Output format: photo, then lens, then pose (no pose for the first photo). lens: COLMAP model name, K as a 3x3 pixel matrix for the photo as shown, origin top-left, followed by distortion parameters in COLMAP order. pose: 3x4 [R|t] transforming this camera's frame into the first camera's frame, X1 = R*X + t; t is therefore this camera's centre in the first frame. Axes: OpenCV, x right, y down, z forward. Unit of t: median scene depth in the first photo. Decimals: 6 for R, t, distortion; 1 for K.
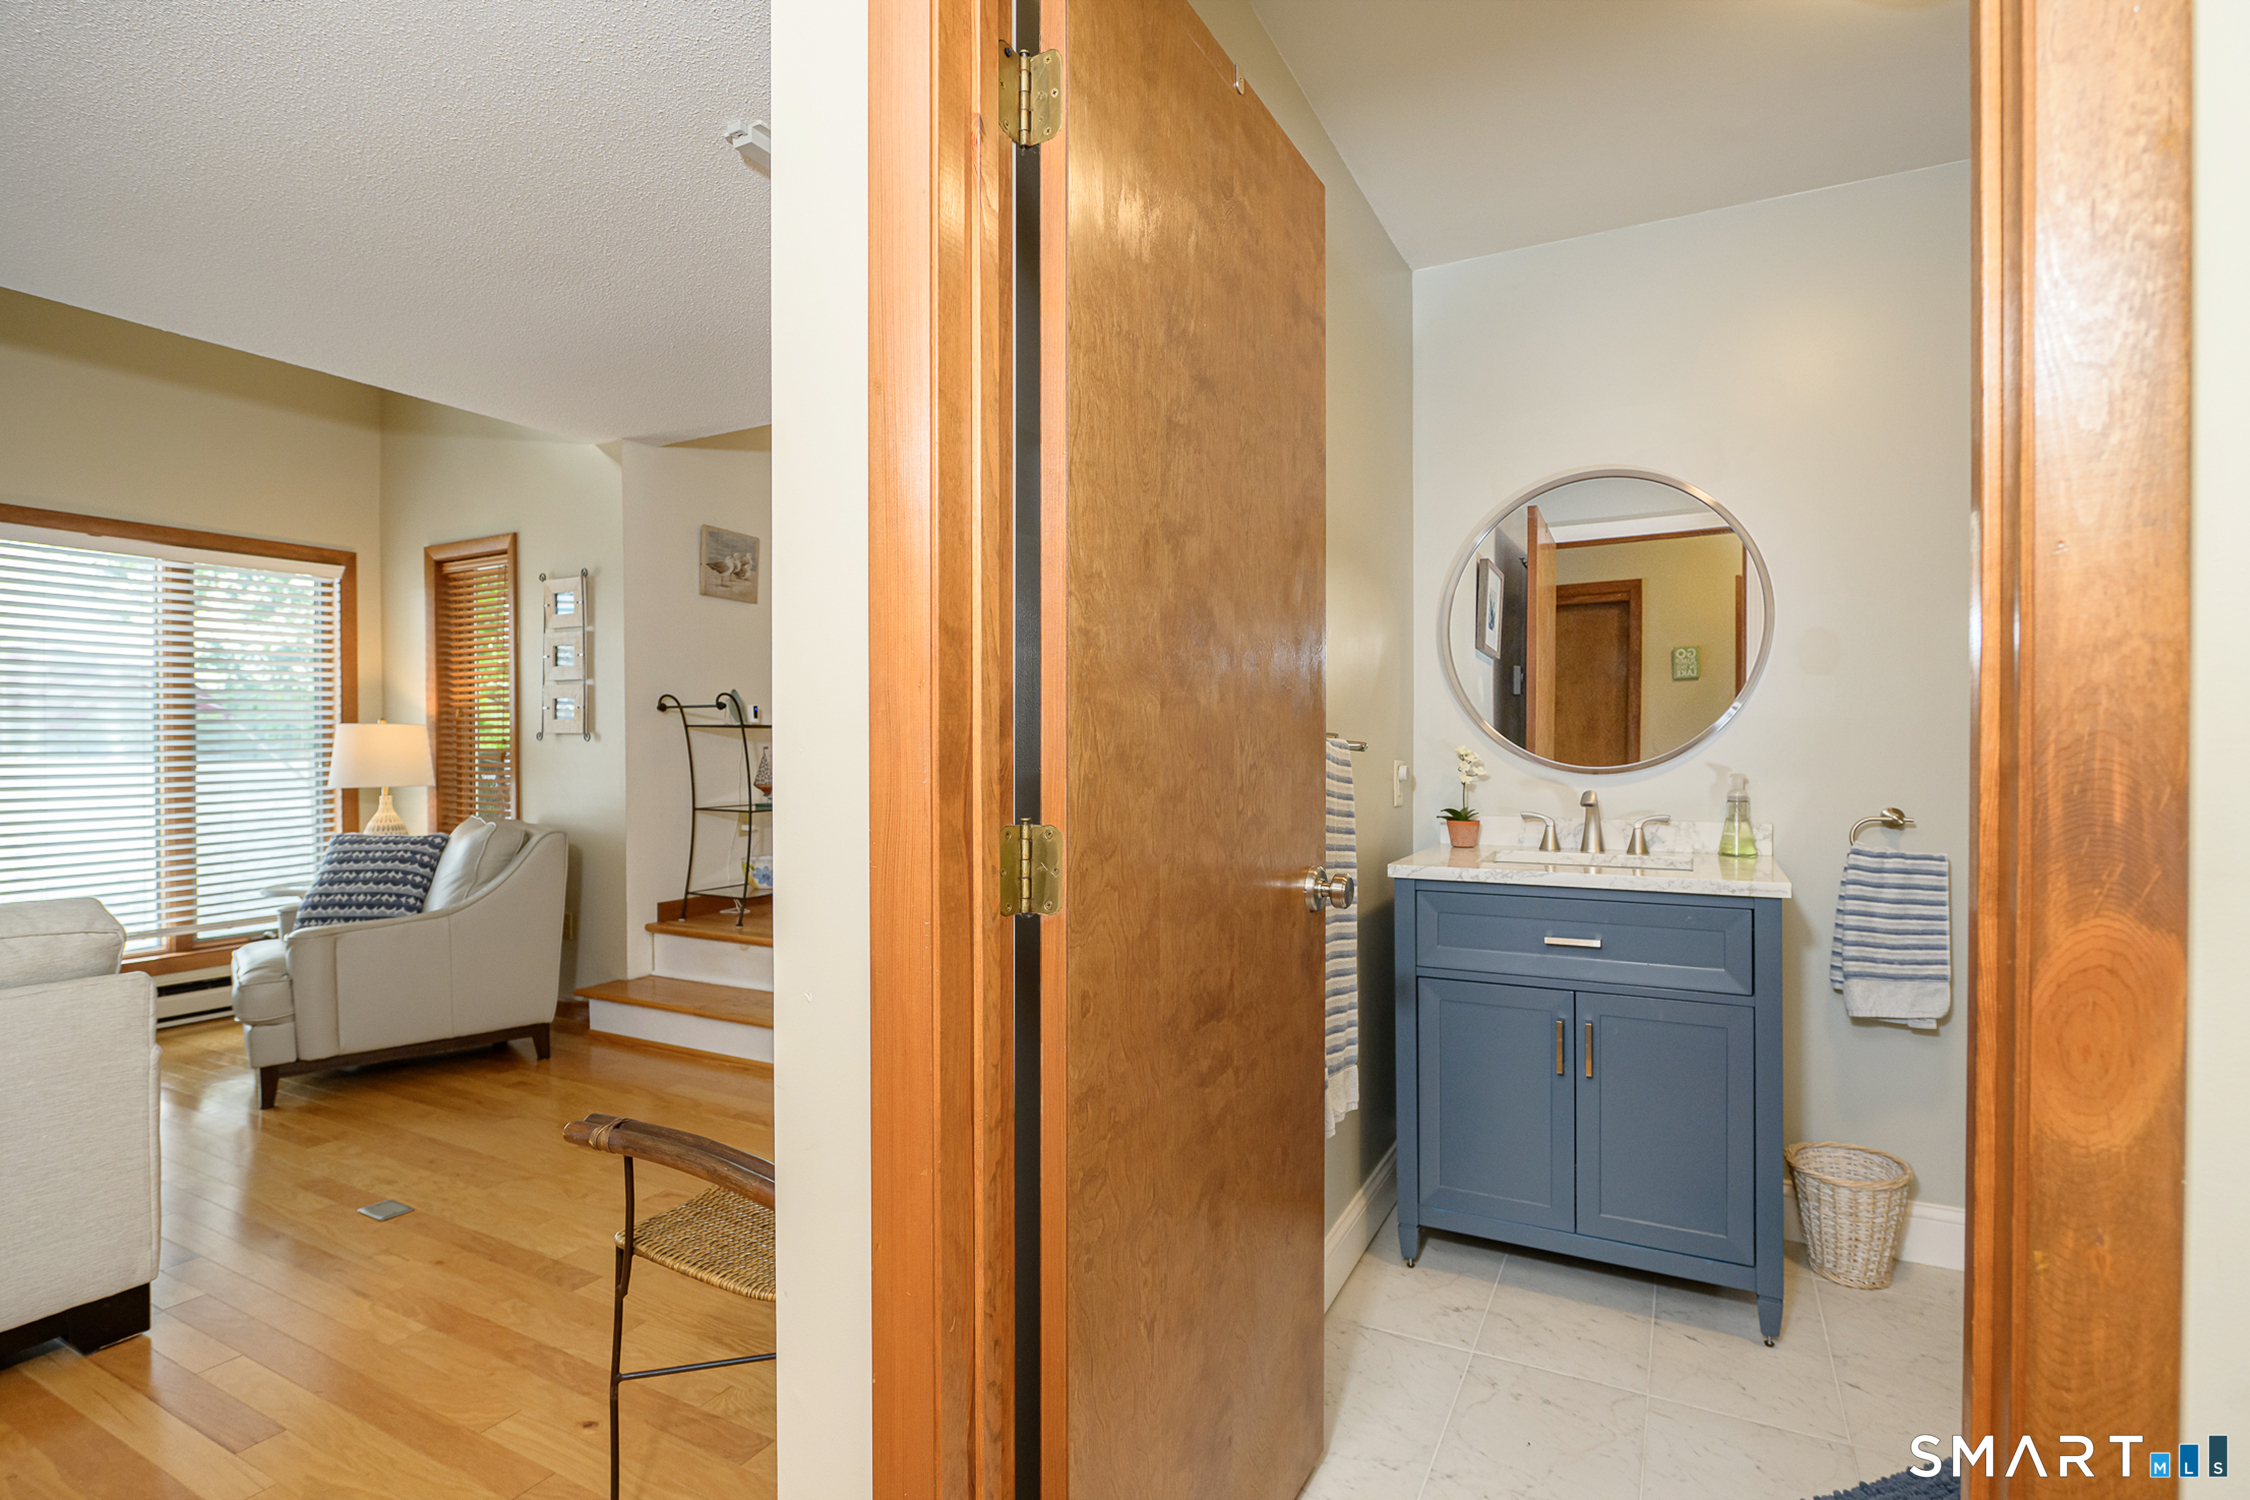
lens RADIAL K [[1075.5, 0, 1123.8], [0, 1075.5, 756.1], [0, 0, 1]] dist [-0.006141, -0.000885]
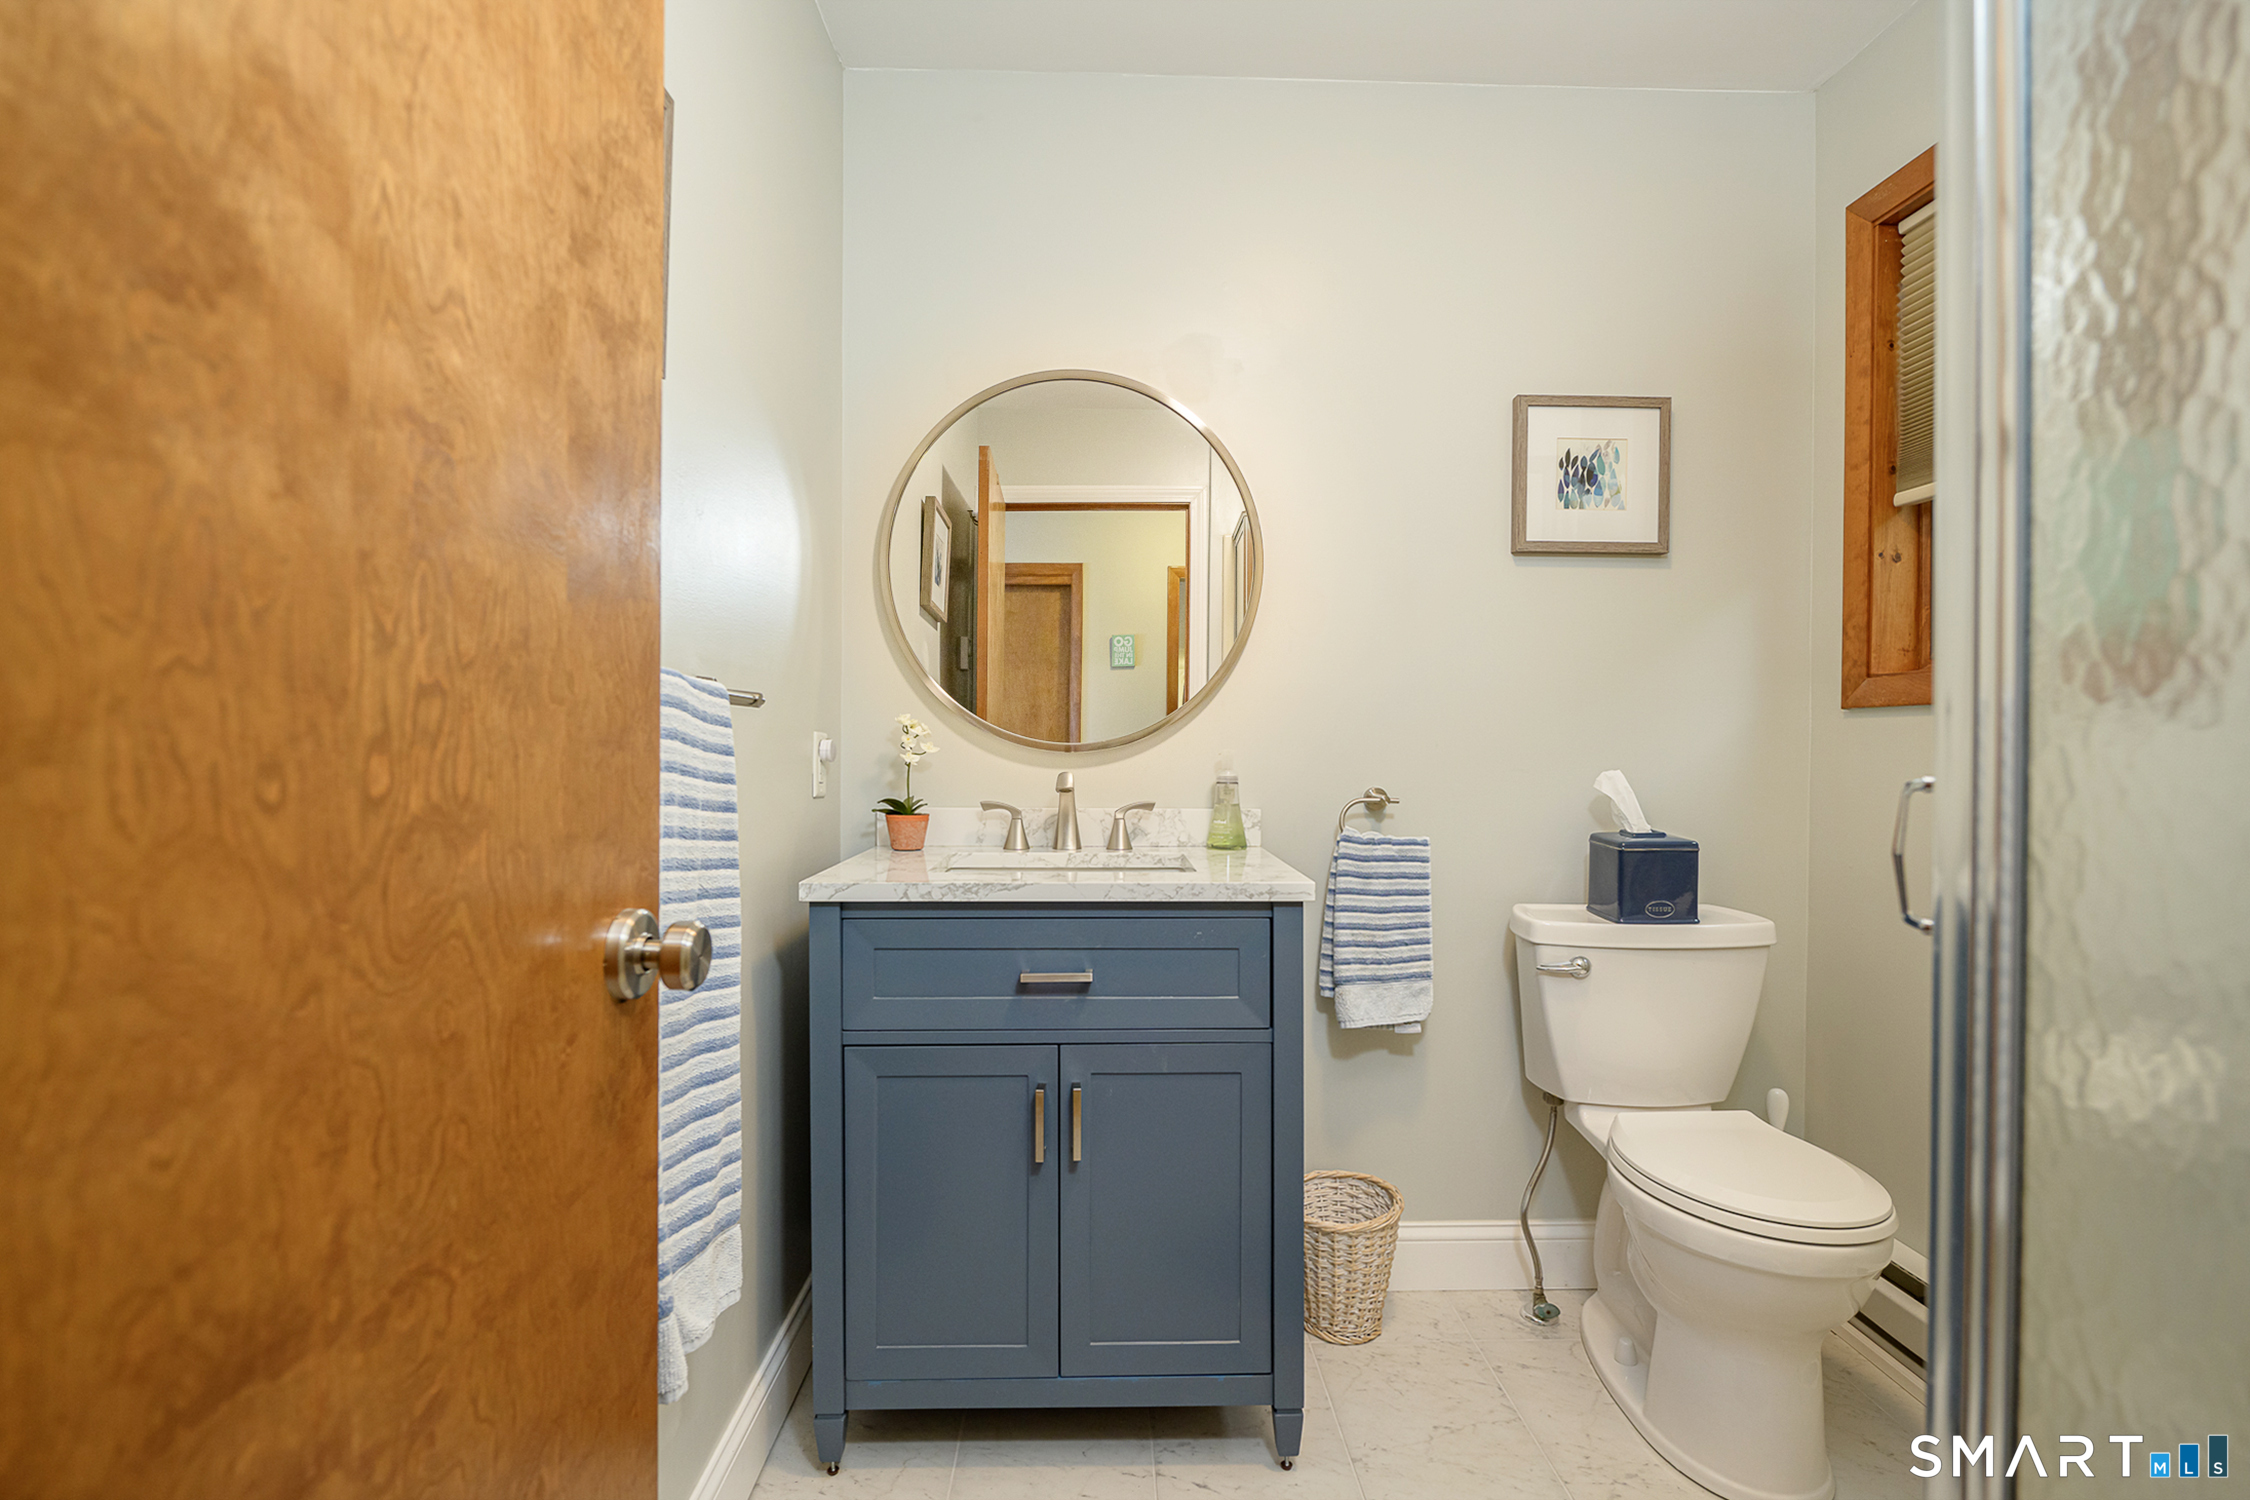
lens RADIAL K [[1075.5, 0, 1122.2], [0, 1075.5, 753.0], [0, 0, 1]] dist [-0.006141, -0.000885]
pose [[0.872637, 0.003912, 0.488353, 0.093993], [-0.003509, 0.999992, -0.001740, 0.021202], [-0.488356, -0.000195, 0.872644, 0.318852]]
